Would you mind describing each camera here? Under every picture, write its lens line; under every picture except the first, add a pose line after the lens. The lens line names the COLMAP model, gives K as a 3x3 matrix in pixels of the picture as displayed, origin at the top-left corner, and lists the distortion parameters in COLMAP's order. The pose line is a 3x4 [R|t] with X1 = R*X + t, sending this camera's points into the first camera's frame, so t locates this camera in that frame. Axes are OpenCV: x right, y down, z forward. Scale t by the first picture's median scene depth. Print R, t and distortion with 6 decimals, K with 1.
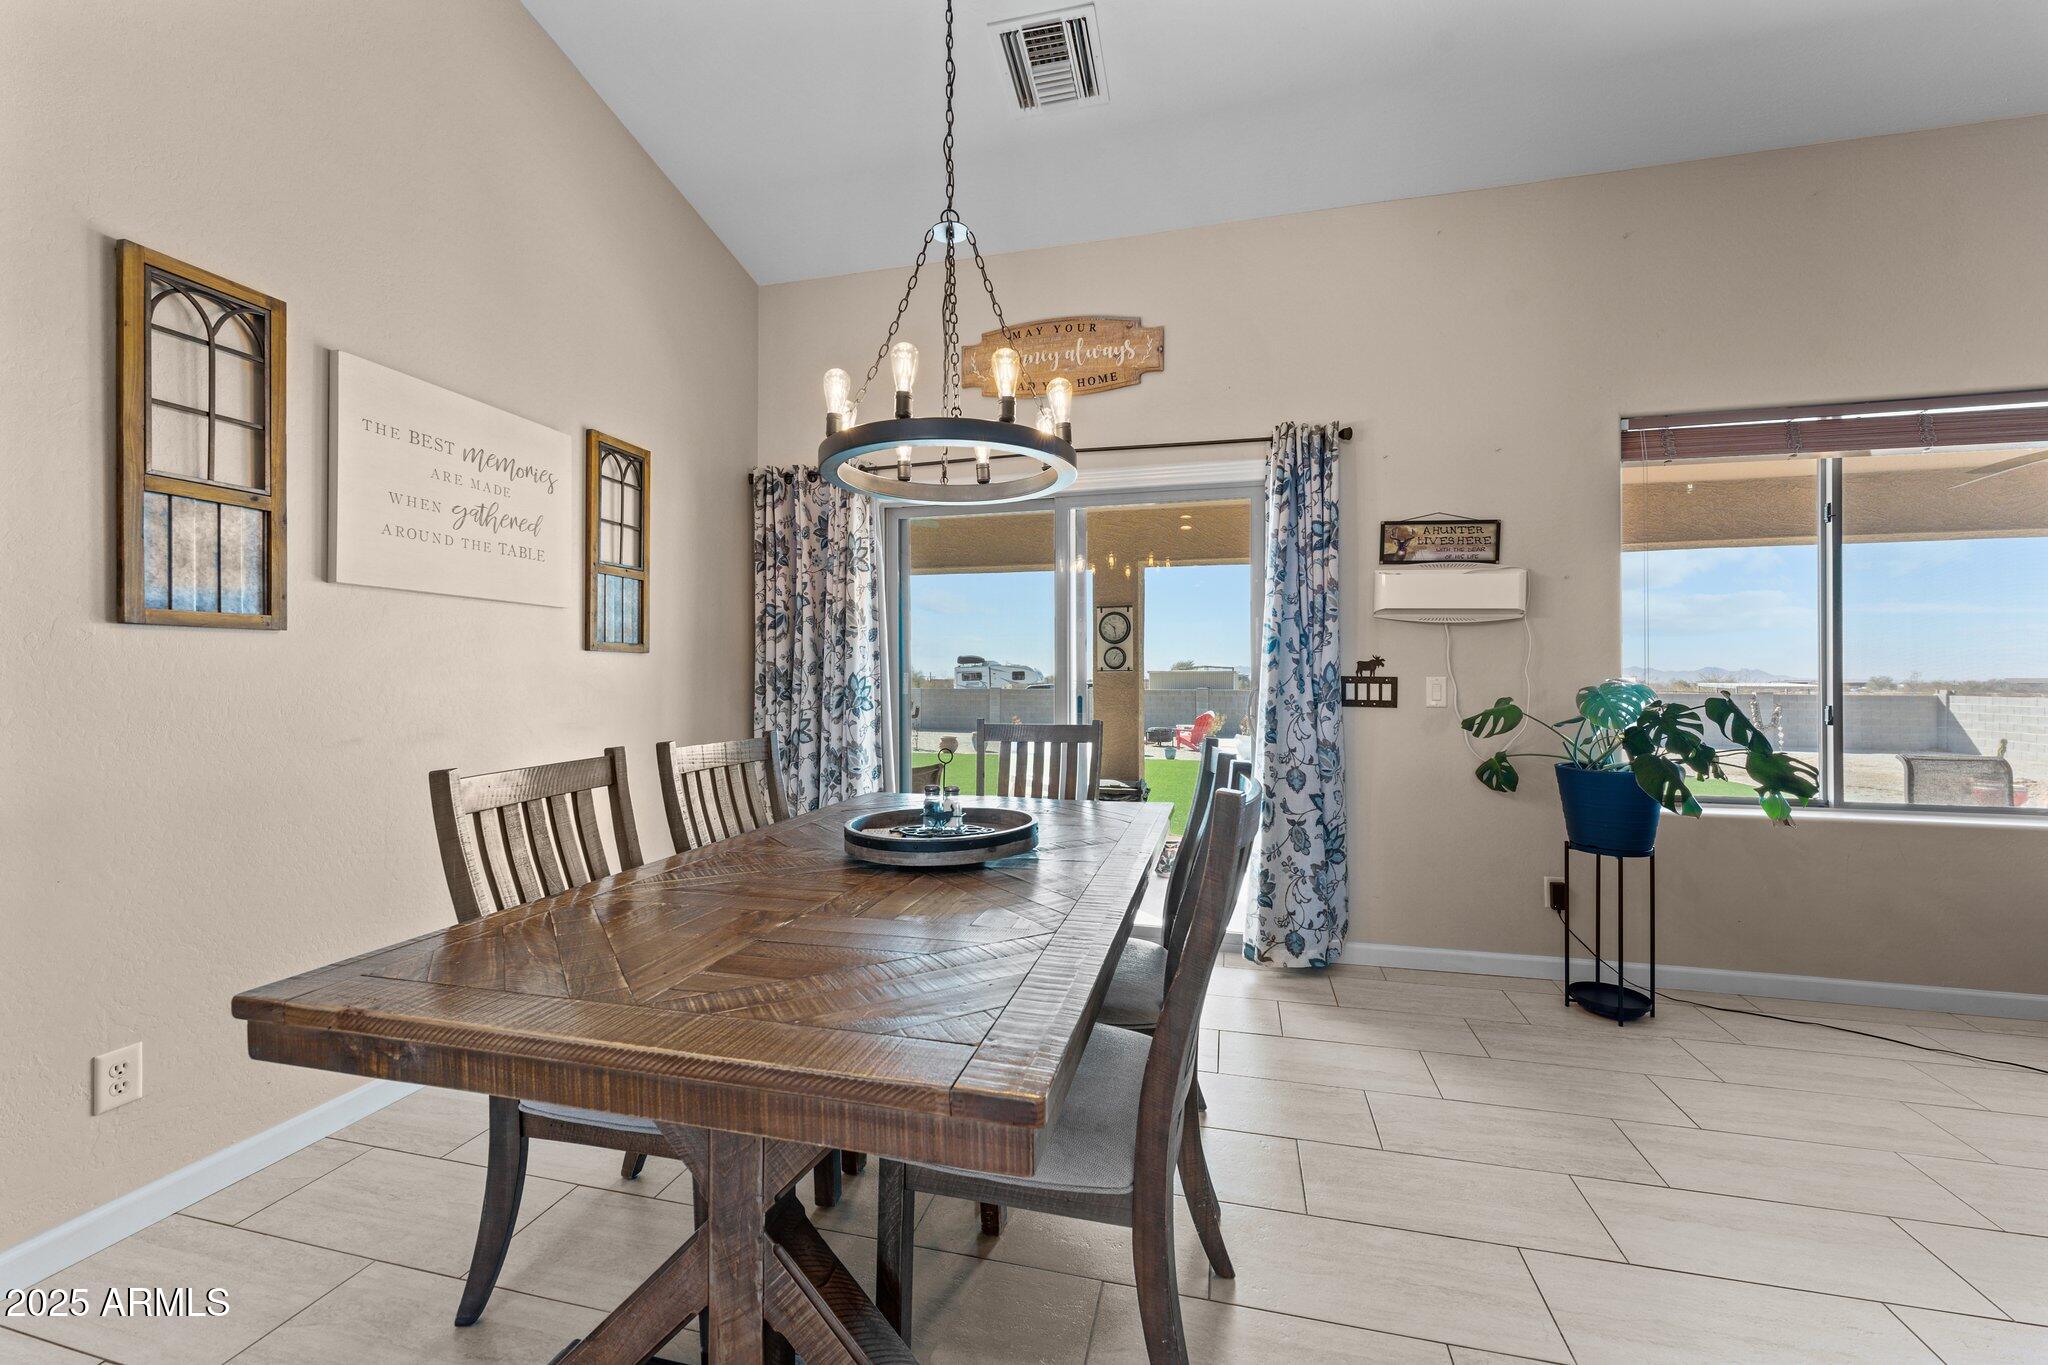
lens RADIAL K [[815.0, 0, 1022.9], [0, 815.0, 678.6], [0, 0, 1]] dist [0.000947, 0.000227]
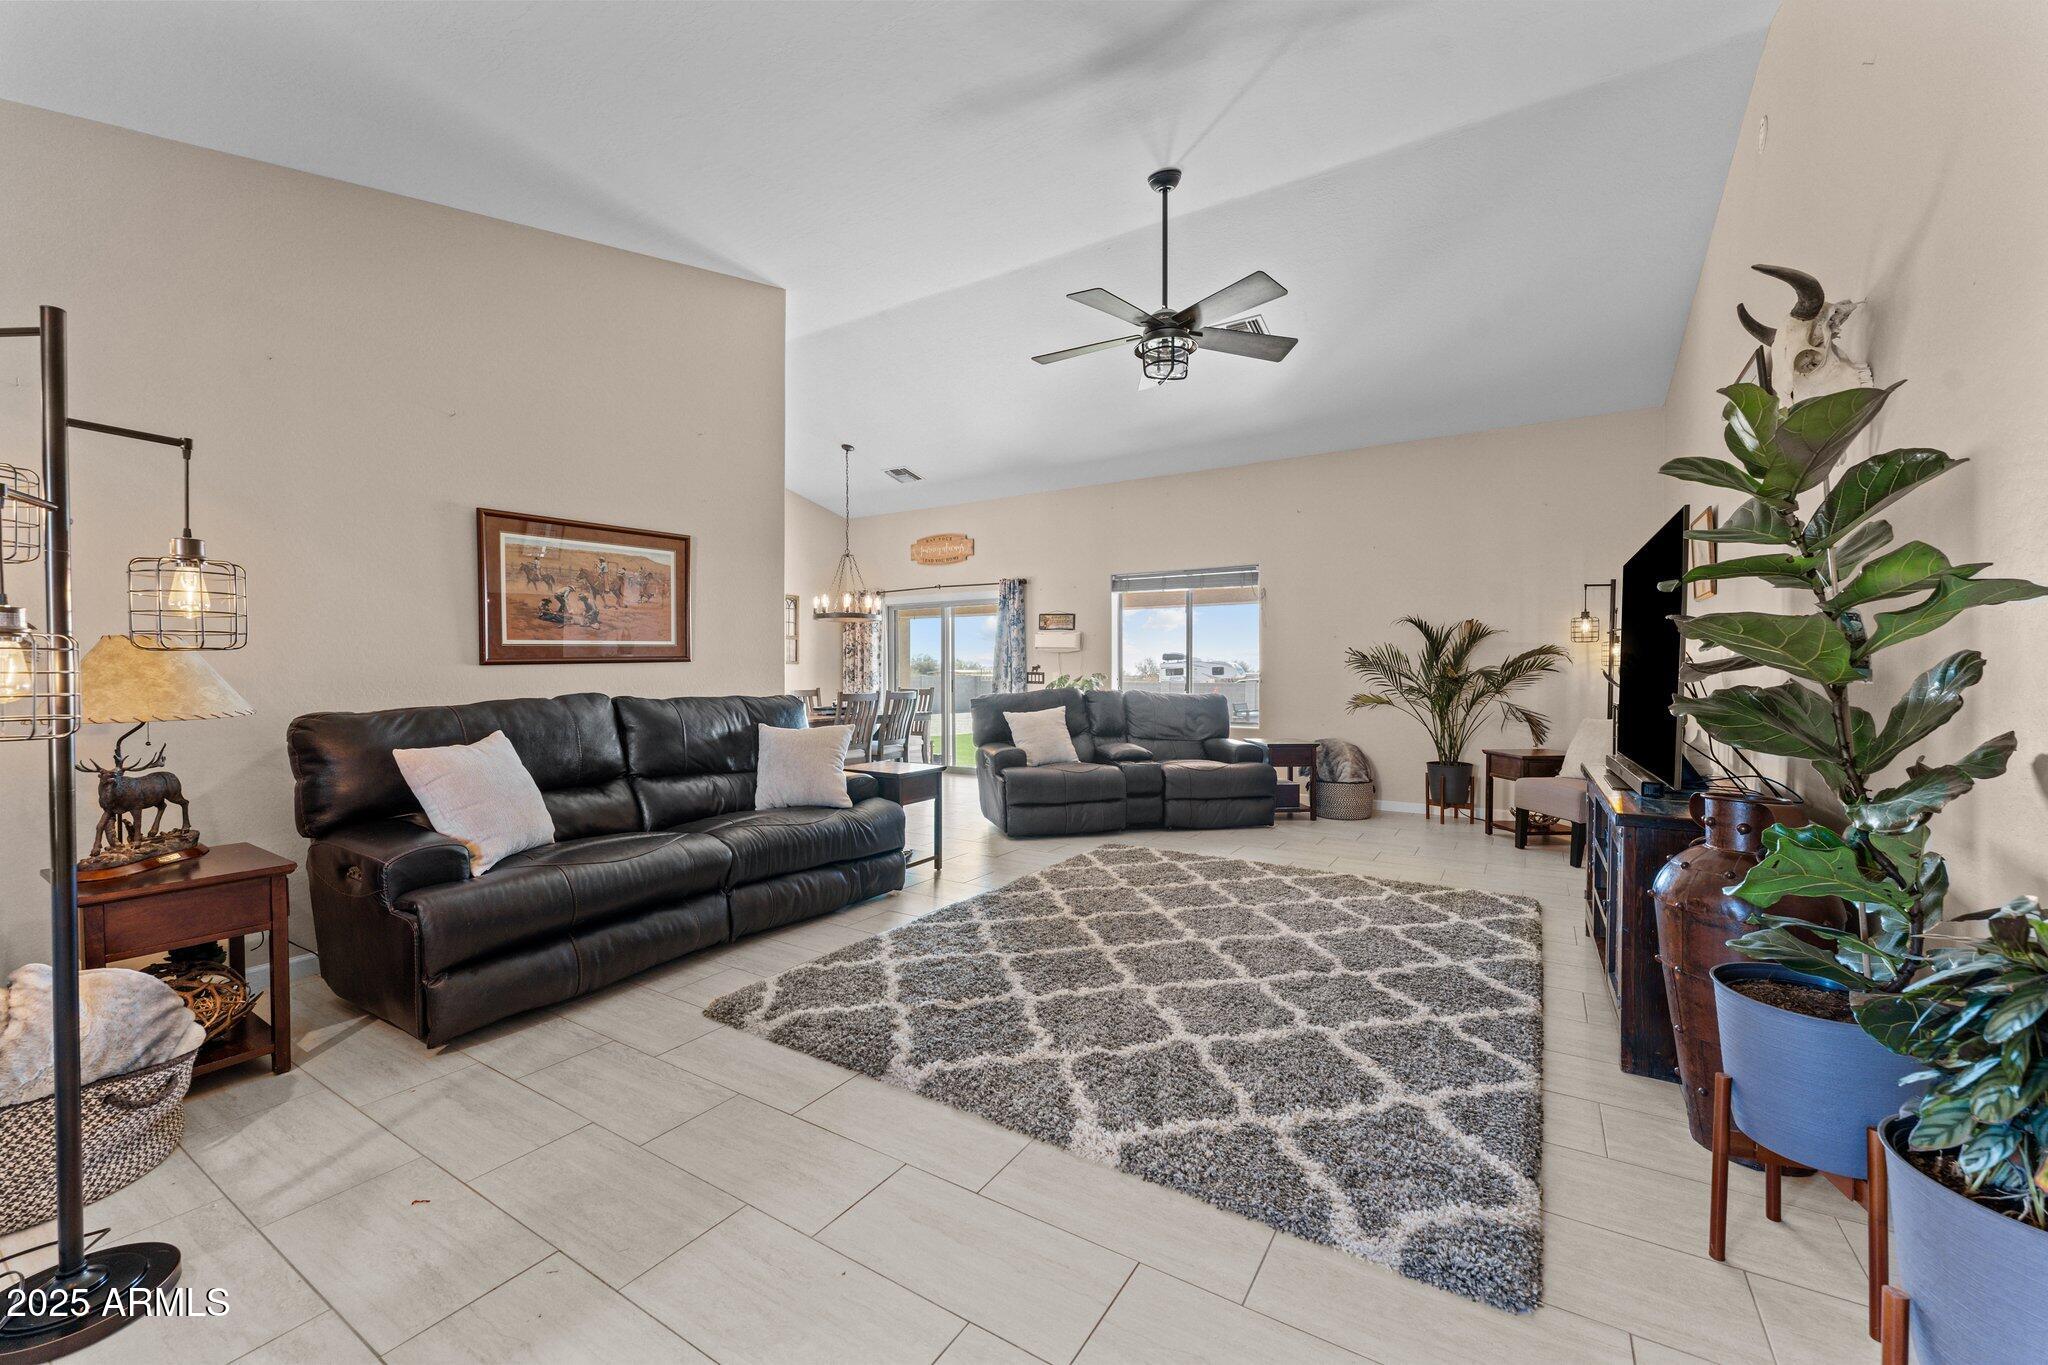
lens RADIAL K [[815.0, 0, 1011.7], [0, 815.0, 679.7], [0, 0, 1]] dist [0.000947, 0.000227]
pose [[0.946938, 0.003771, -0.321395, 1.204931], [-0.001435, 0.999971, 0.007504, 0.001430], [0.321414, -0.006644, 0.946915, -1.532380]]
